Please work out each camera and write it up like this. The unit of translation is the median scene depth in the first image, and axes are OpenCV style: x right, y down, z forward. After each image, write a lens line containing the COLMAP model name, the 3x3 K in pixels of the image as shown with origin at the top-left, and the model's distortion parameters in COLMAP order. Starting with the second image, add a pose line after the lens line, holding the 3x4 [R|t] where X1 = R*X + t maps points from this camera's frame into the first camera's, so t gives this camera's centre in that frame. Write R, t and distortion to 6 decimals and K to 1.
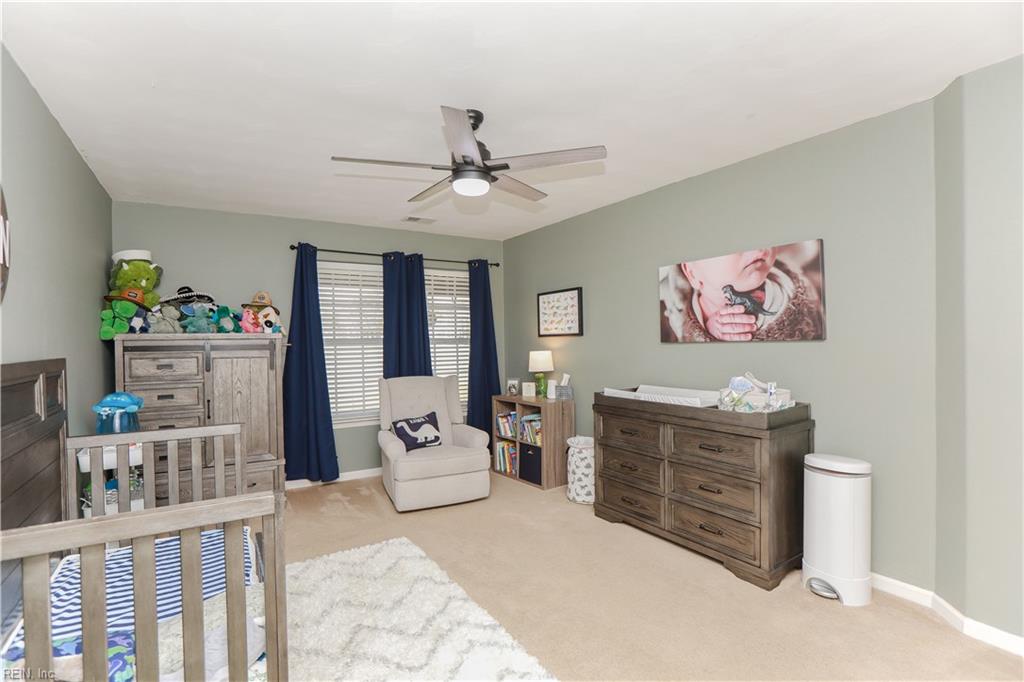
lens RADIAL K [[482.4, 0, 510.7], [0, 482.4, 345.1], [0, 0, 1]] dist [-0.020671, 0.002586]
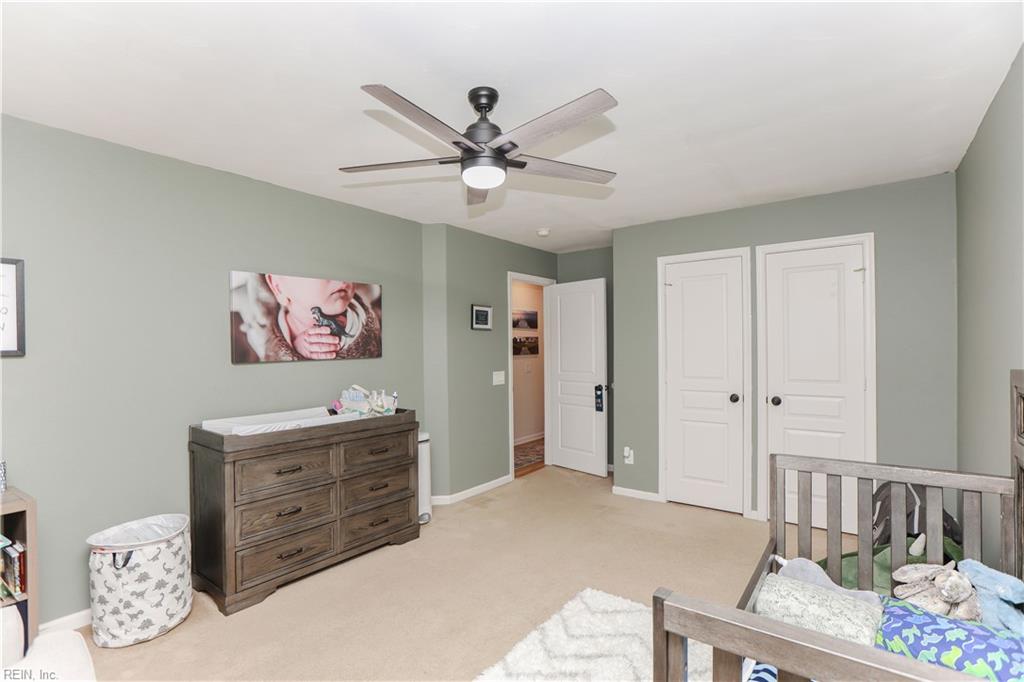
lens RADIAL K [[482.4, 0, 510.7], [0, 482.4, 342.5], [0, 0, 1]] dist [-0.020671, 0.002586]
pose [[-0.327292, 0.023794, 0.944624, -0.710126], [0.023577, 0.999577, -0.017009, -0.018103], [-0.944629, 0.016704, -0.327714, 0.964934]]
